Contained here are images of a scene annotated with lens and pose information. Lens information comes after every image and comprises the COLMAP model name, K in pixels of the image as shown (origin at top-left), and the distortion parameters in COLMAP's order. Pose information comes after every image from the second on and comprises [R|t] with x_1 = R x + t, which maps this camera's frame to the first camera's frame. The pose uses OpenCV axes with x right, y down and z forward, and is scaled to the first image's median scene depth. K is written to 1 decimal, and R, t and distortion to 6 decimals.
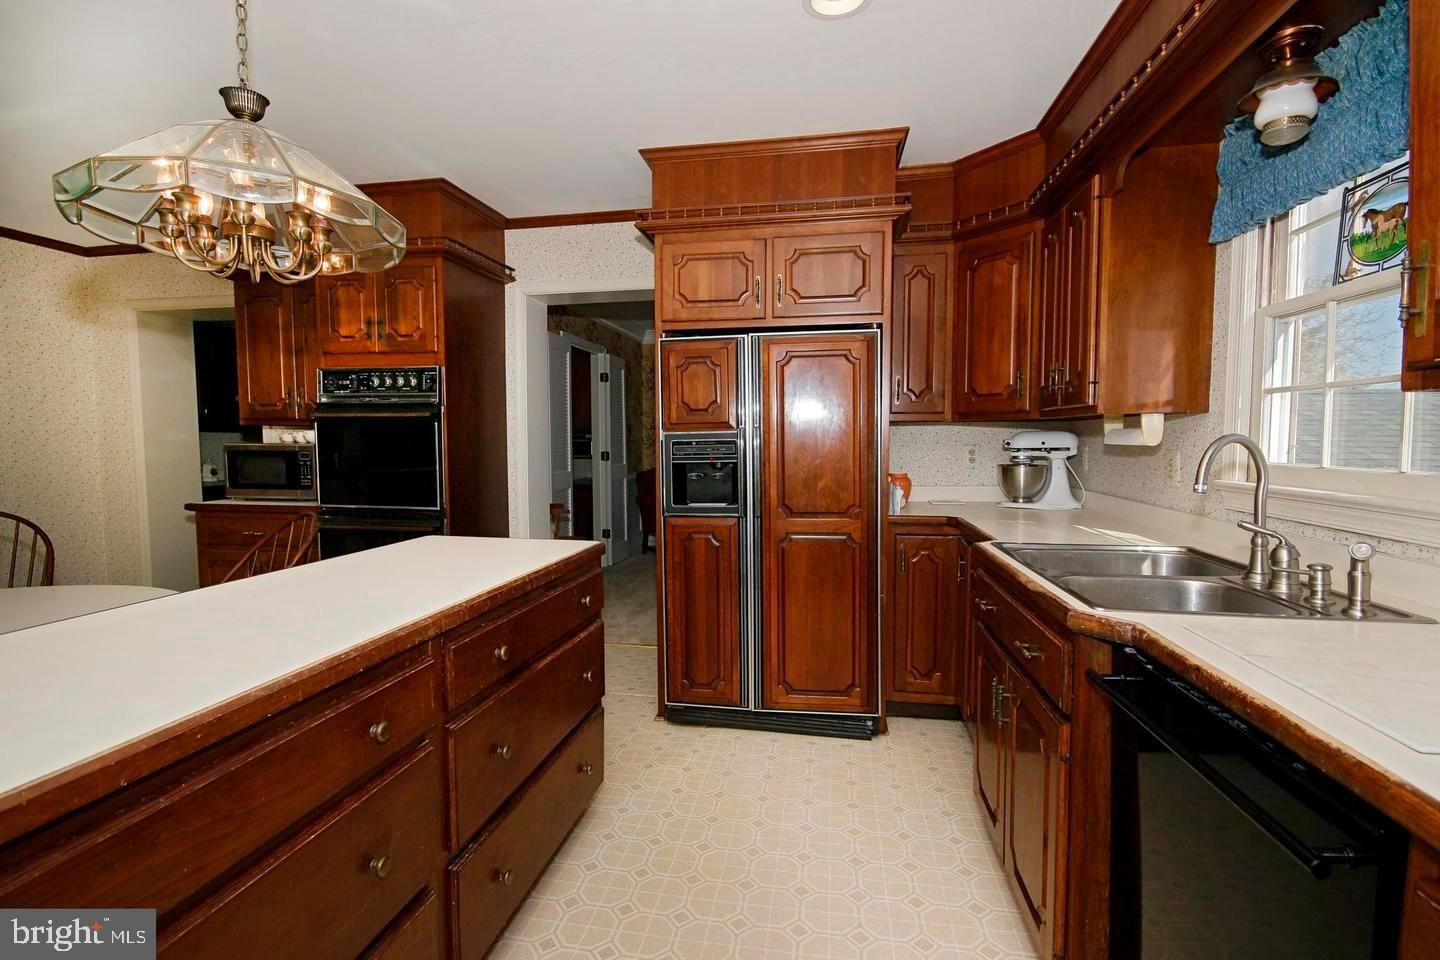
lens RADIAL K [[656.0, 0, 720.0], [0, 656.0, 480.0], [0, 0, 1]] dist [0.034114, -0.033783]
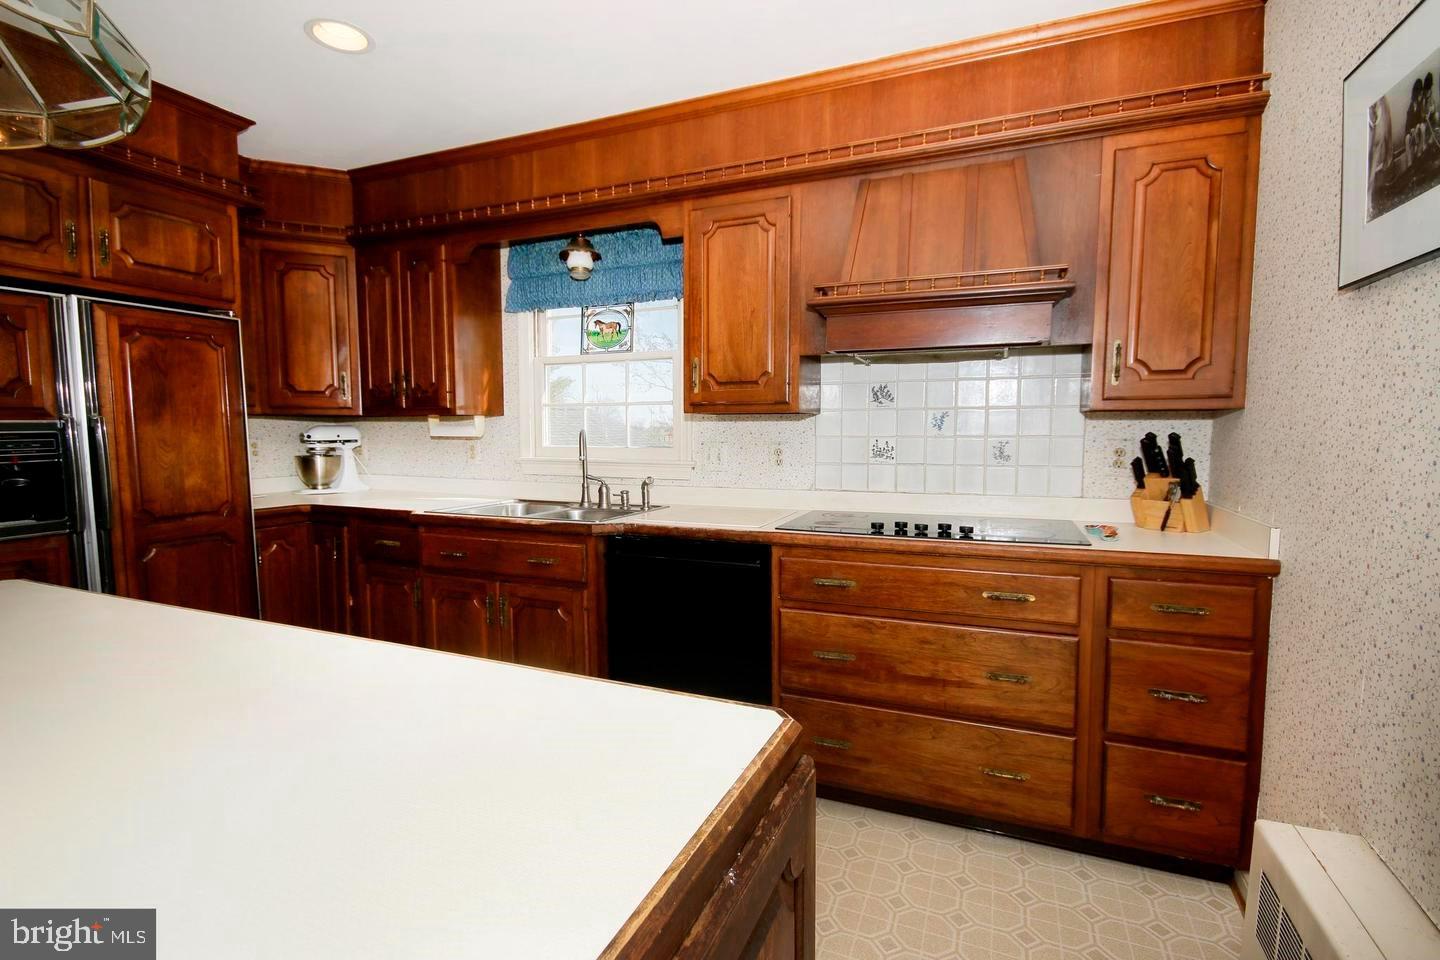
lens RADIAL K [[664.8, 0, 714.4], [0, 664.8, 480.3], [0, 0, 1]] dist [0.000139, -0.001400]
pose [[0.233994, -0.066531, 0.969959, -0.539919], [0.058837, 0.996796, 0.054178, -0.003035], [-0.970456, 0.044393, 0.237159, 0.096038]]
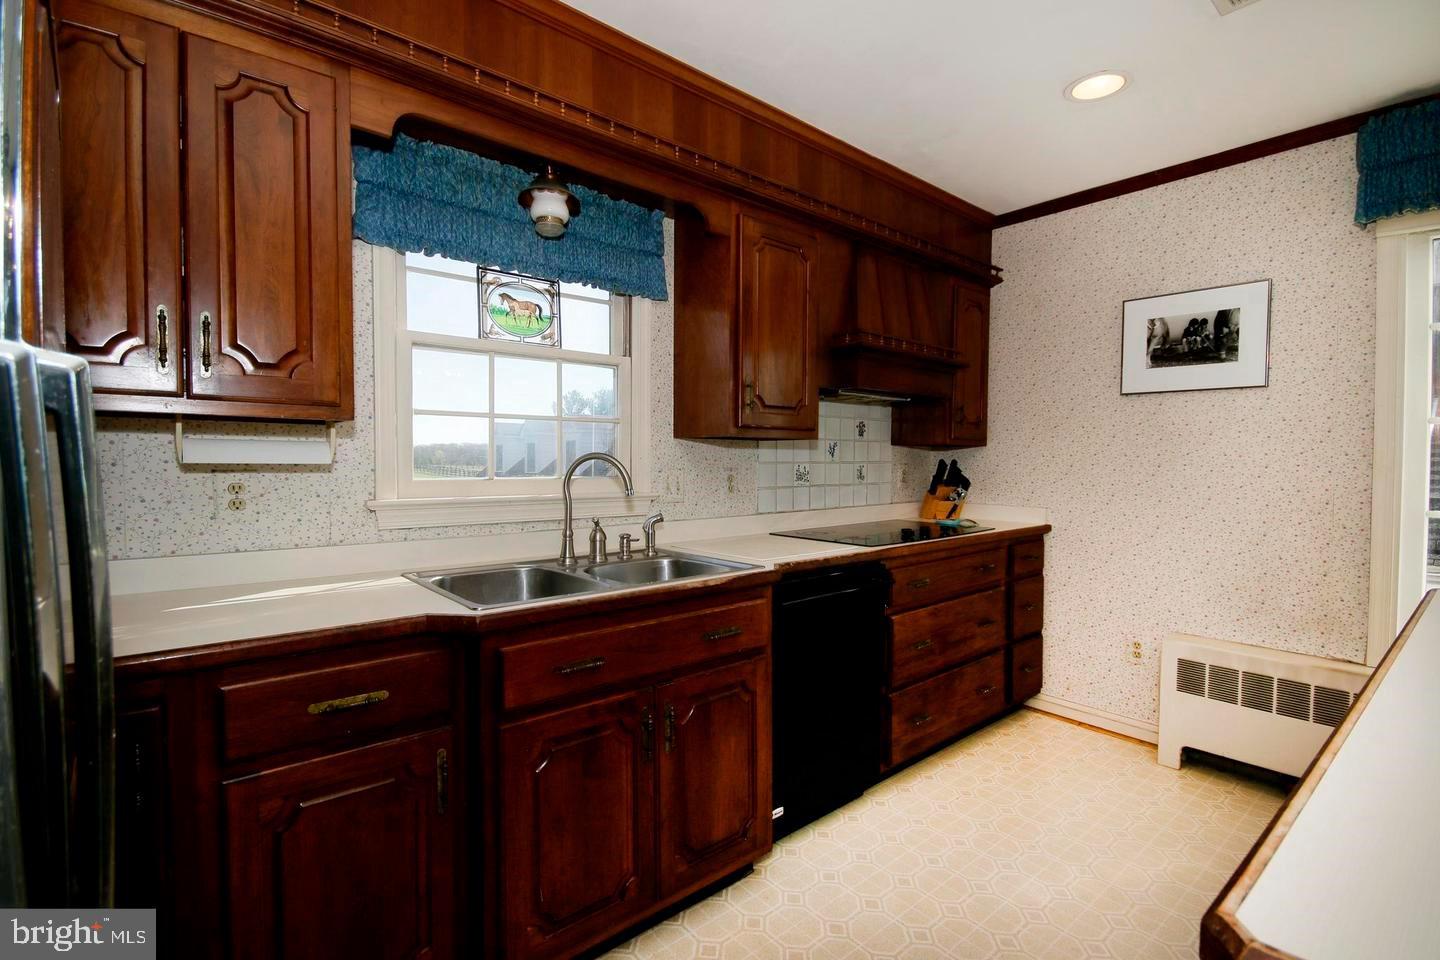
lens RADIAL K [[664.8, 0, 714.4], [0, 664.8, 480.3], [0, 0, 1]] dist [0.000139, -0.001400]
pose [[-0.760623, -0.013929, 0.649045, -0.152177], [0.043036, 0.996489, 0.071819, -0.054927], [-0.647766, 0.082559, -0.757353, 1.010940]]
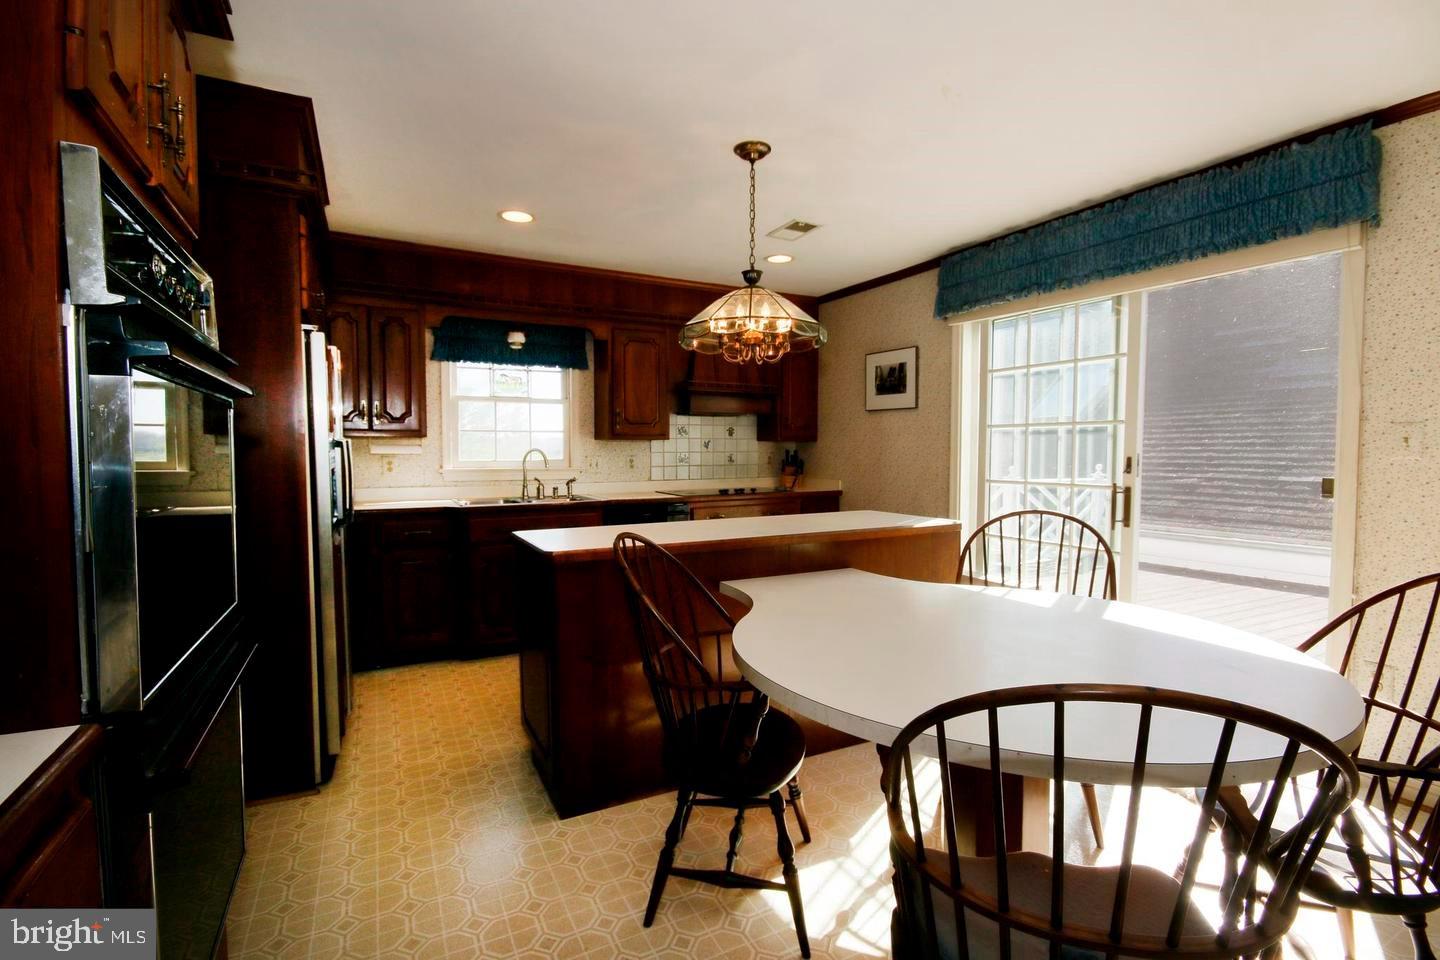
lens RADIAL K [[660.5, 0, 711.7], [0, 660.5, 483.4], [0, 0, 1]] dist [-0.002923, -0.000746]
pose [[-0.603056, -0.035627, 0.796903, -1.117223], [0.053579, 0.994937, 0.085026, -0.066691], [-0.795897, 0.093973, -0.598094, 1.163675]]
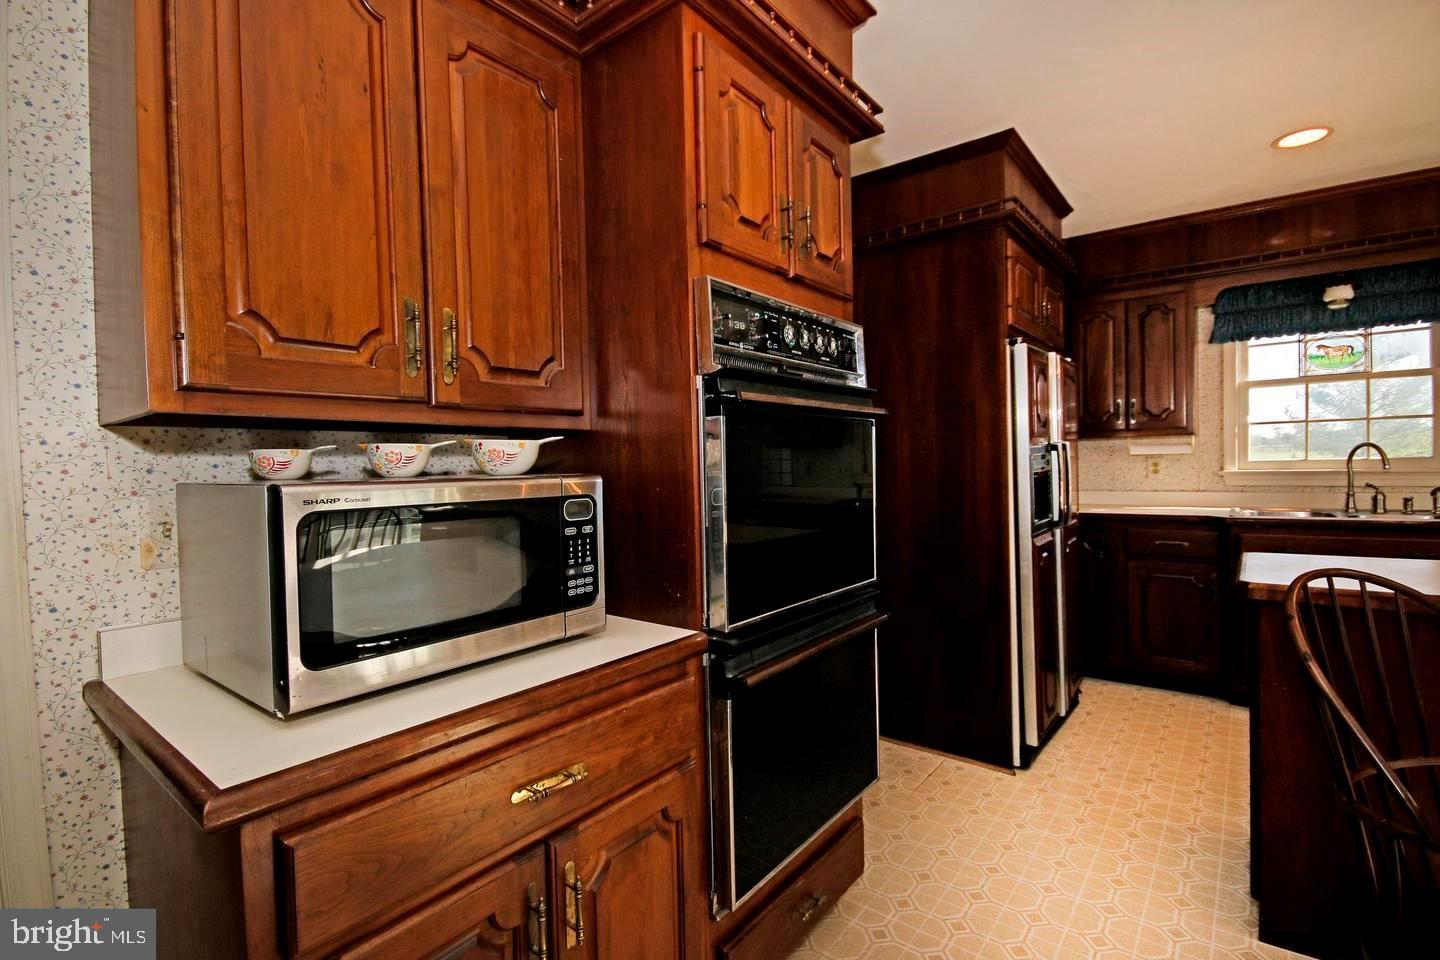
lens RADIAL K [[664.8, 0, 714.4], [0, 664.8, 480.3], [0, 0, 1]] dist [0.000139, -0.001400]
pose [[0.483038, -0.032985, 0.874978, -1.135209], [0.079993, 0.996774, -0.006584, -0.055317], [-0.871938, 0.073172, 0.484118, 0.972825]]
